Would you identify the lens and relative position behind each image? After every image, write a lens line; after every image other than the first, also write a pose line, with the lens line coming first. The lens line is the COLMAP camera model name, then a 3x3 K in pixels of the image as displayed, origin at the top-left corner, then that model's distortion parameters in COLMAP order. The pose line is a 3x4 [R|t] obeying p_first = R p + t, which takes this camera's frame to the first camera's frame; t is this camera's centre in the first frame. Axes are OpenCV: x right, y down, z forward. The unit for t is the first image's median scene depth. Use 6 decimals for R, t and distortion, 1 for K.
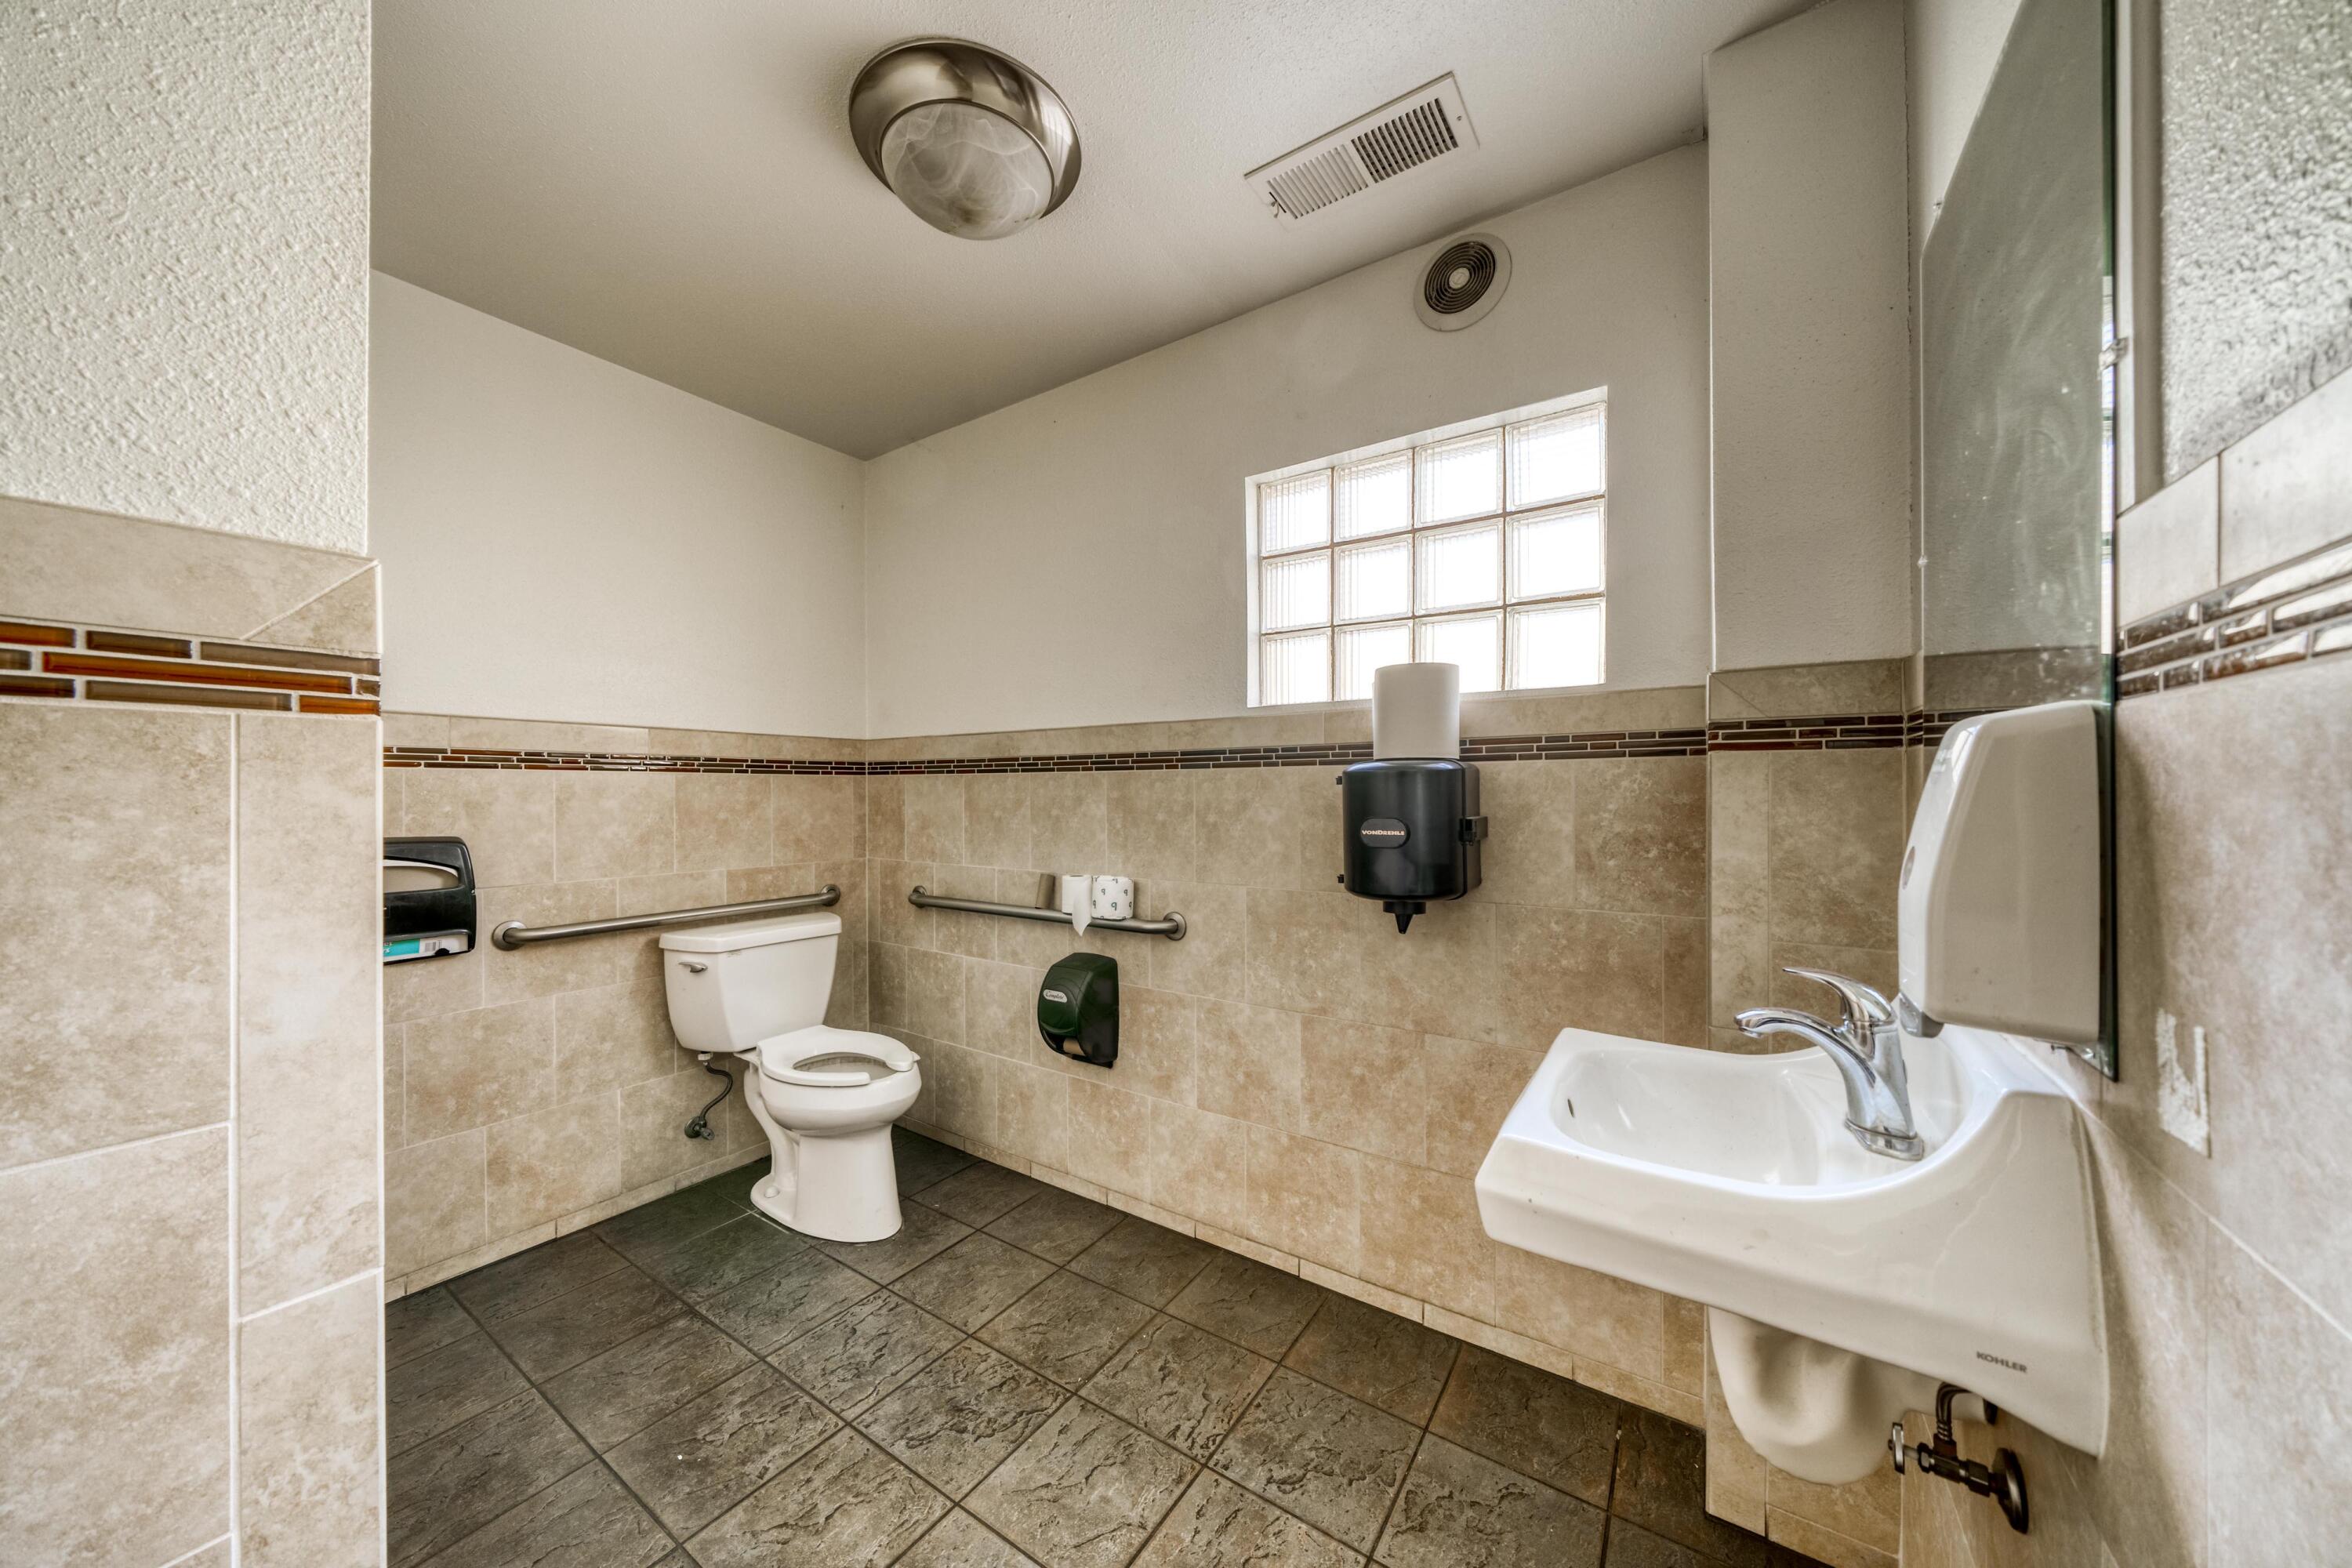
lens RADIAL K [[795.9, 0, 1176.0], [0, 795.9, 784.0], [0, 0, 1]] dist [0.000699, 0.000269]
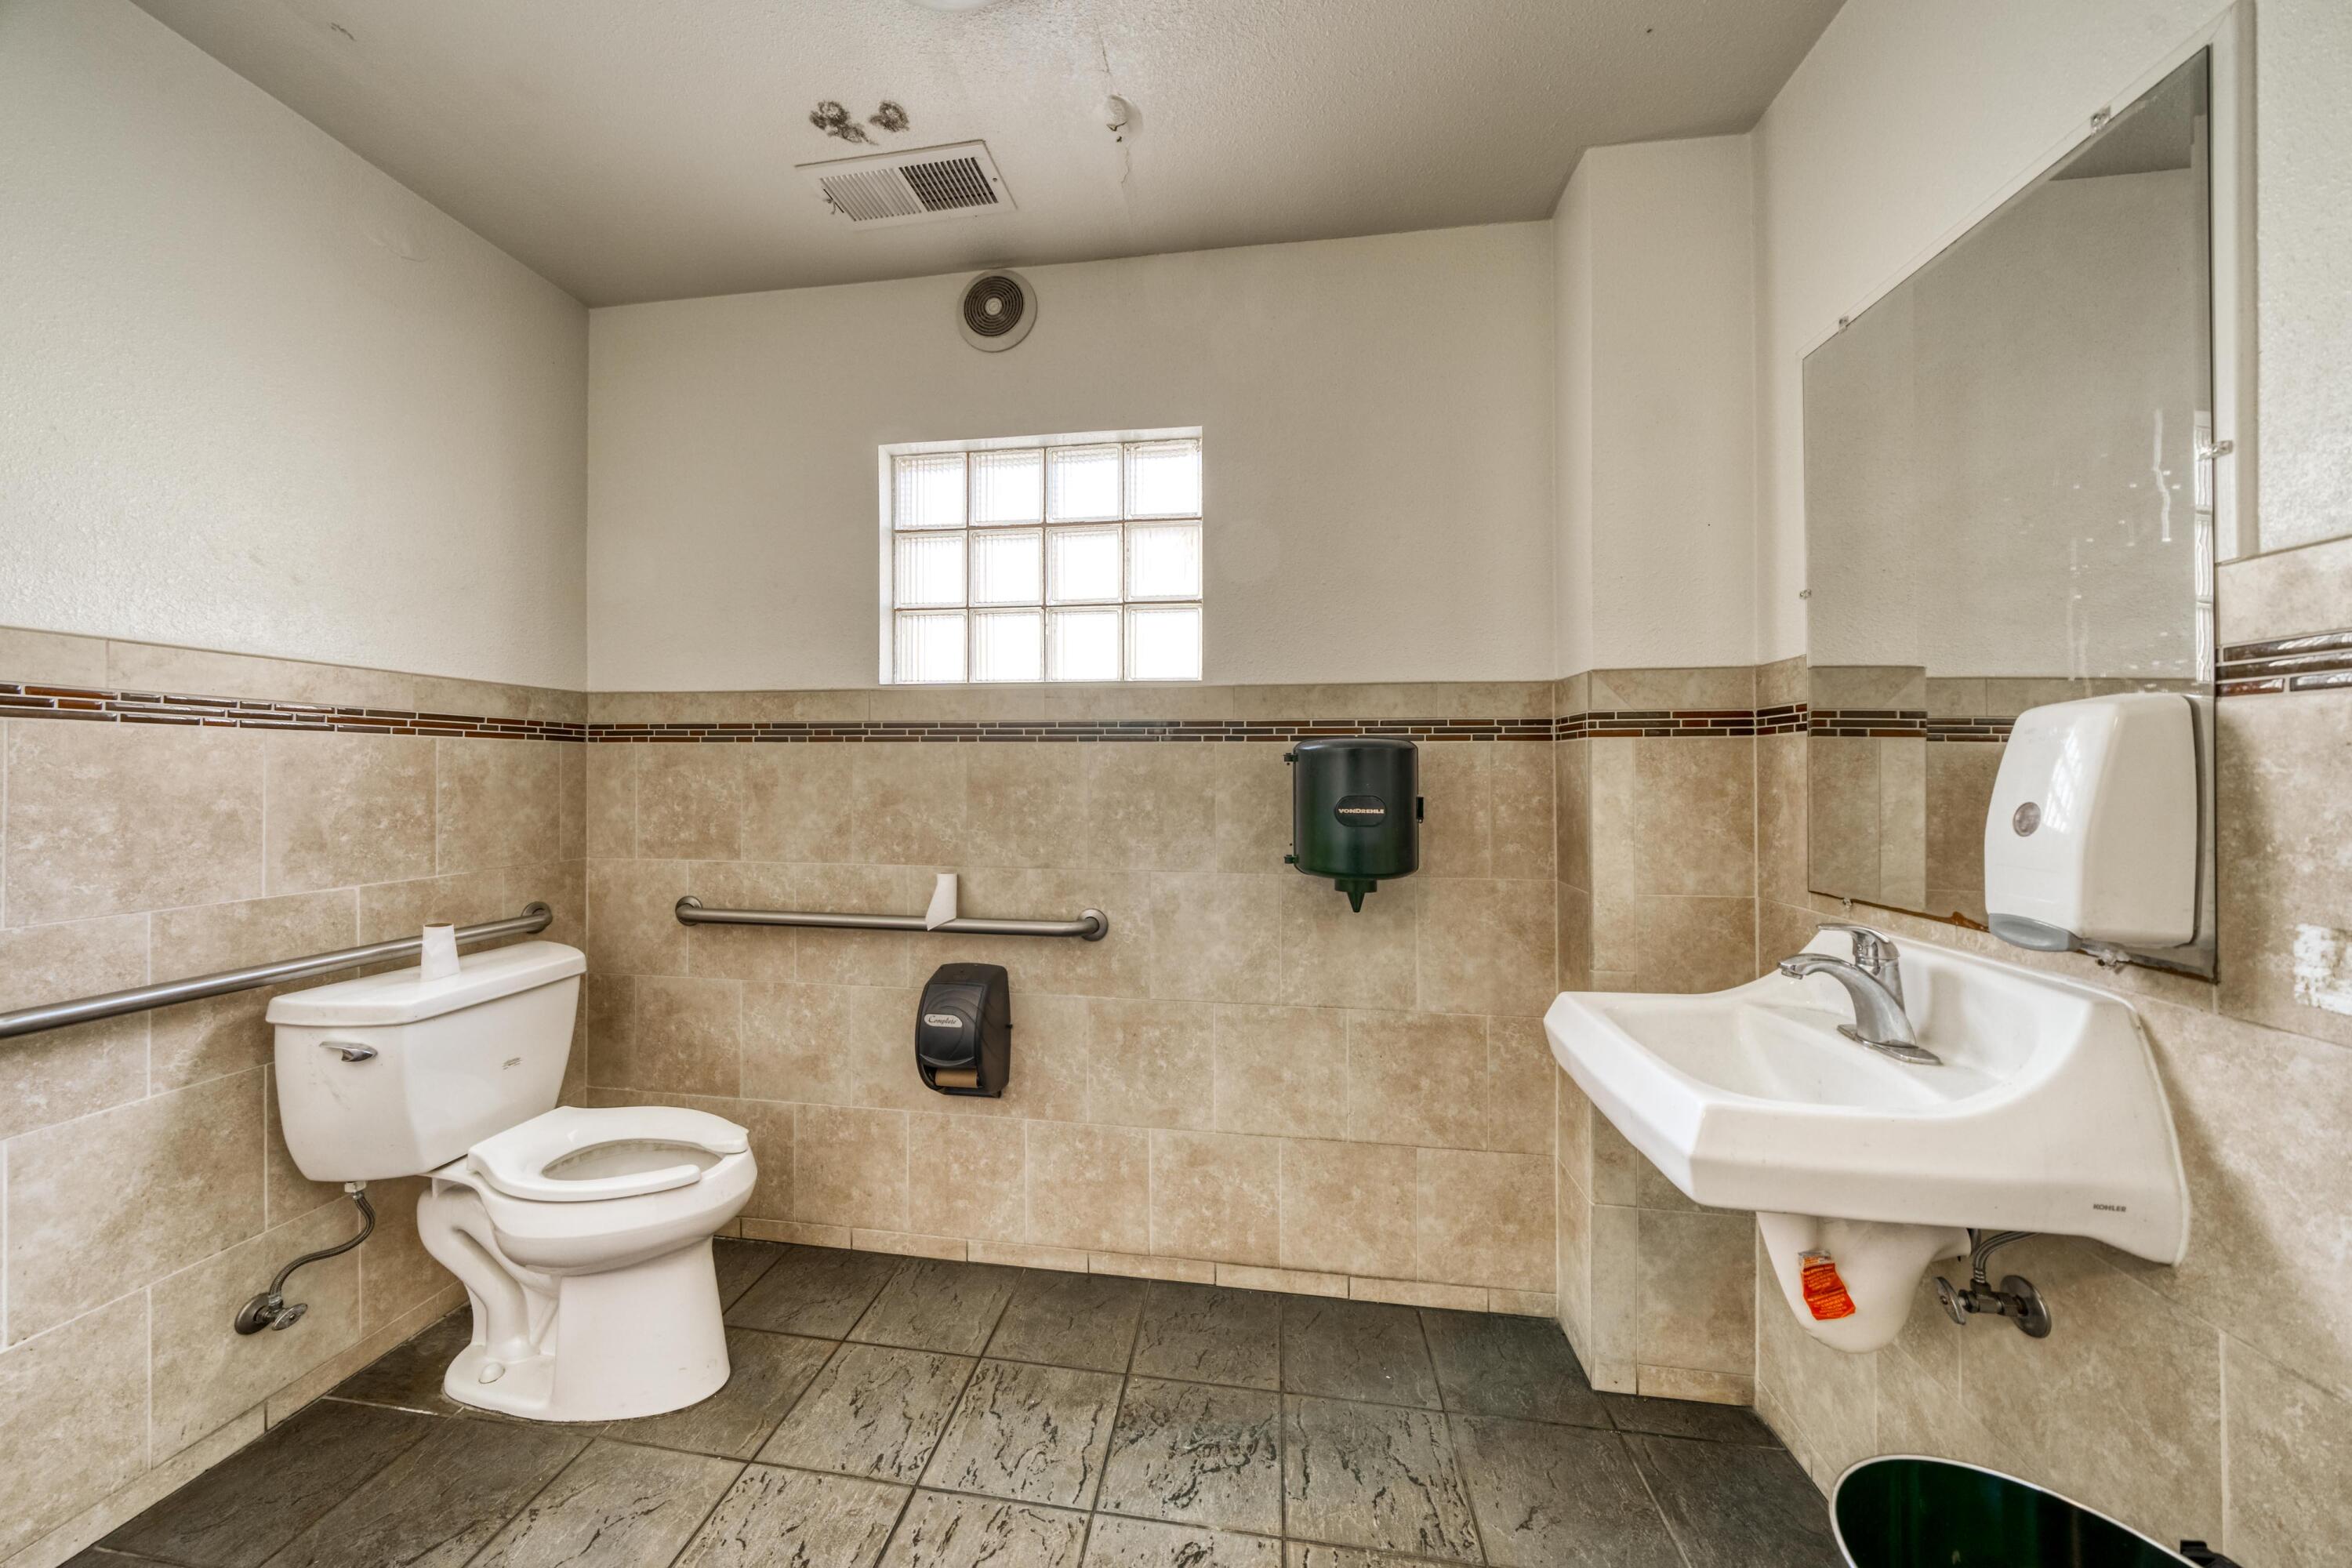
lens RADIAL K [[781.4, 0, 1170.1], [0, 781.4, 755.8], [0, 0, 1]] dist [-0.016303, -0.000026]
pose [[0.899460, 0.013068, 0.436808, -0.292287], [-0.008337, 0.999884, -0.012746, 0.005651], [-0.436924, 0.007823, 0.899464, 0.187125]]
